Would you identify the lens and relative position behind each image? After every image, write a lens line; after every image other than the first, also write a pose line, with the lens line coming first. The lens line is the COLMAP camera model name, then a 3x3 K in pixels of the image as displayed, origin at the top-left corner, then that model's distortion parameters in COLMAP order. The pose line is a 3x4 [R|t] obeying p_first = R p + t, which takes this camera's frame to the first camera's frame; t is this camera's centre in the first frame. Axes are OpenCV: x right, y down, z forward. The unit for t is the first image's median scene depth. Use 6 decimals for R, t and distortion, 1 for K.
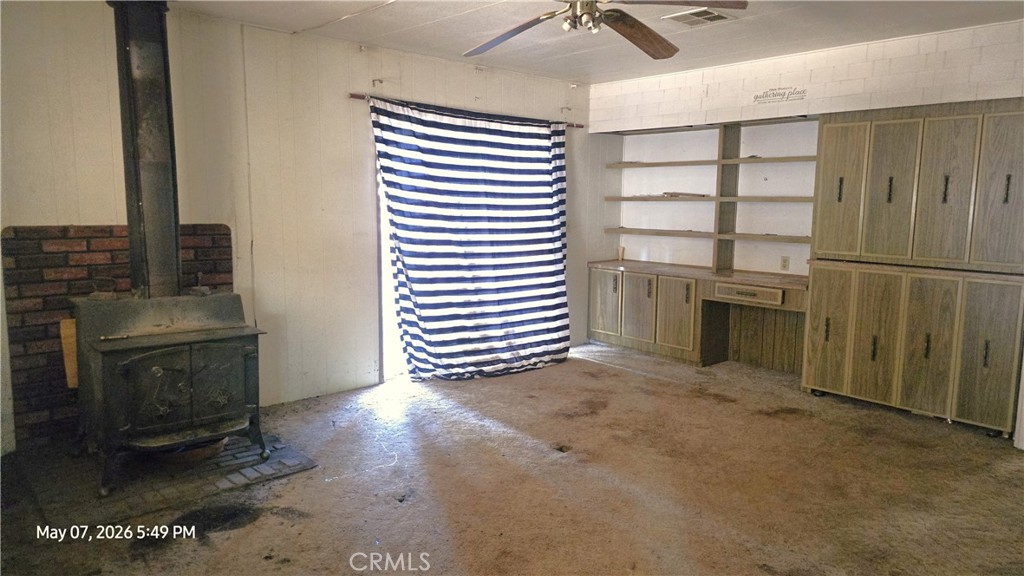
lens RADIAL K [[696.2, 0, 507.9], [0, 696.2, 287.3], [0, 0, 1]] dist [0.056873, -0.050045]
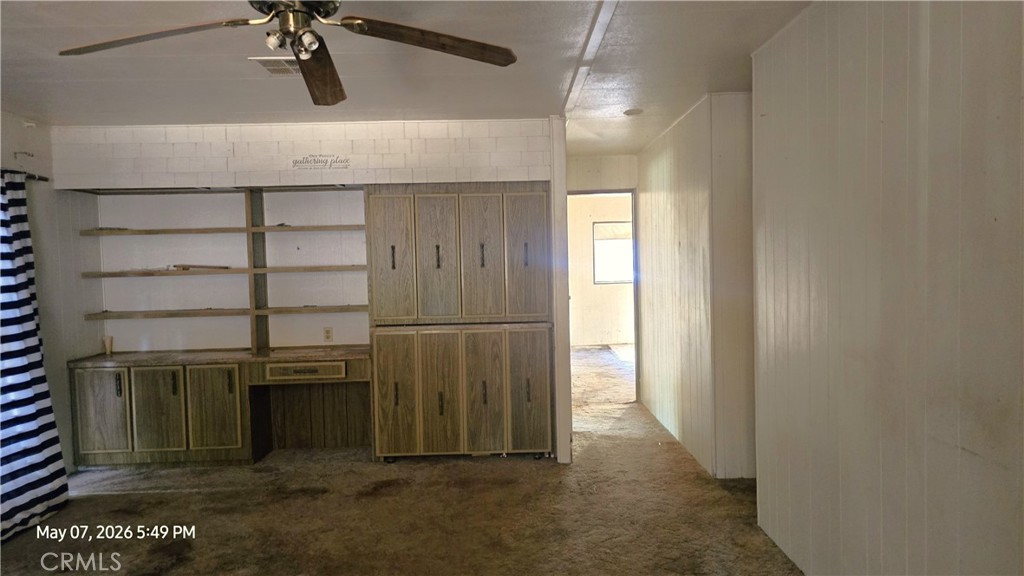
lens RADIAL K [[696.2, 0, 511.3], [0, 696.2, 292.9], [0, 0, 1]] dist [0.056873, -0.050045]
pose [[0.639794, -0.057285, 0.766409, -0.197584], [0.130471, 0.990839, -0.034857, -0.027150], [-0.757391, 0.122295, 0.641407, 0.205556]]
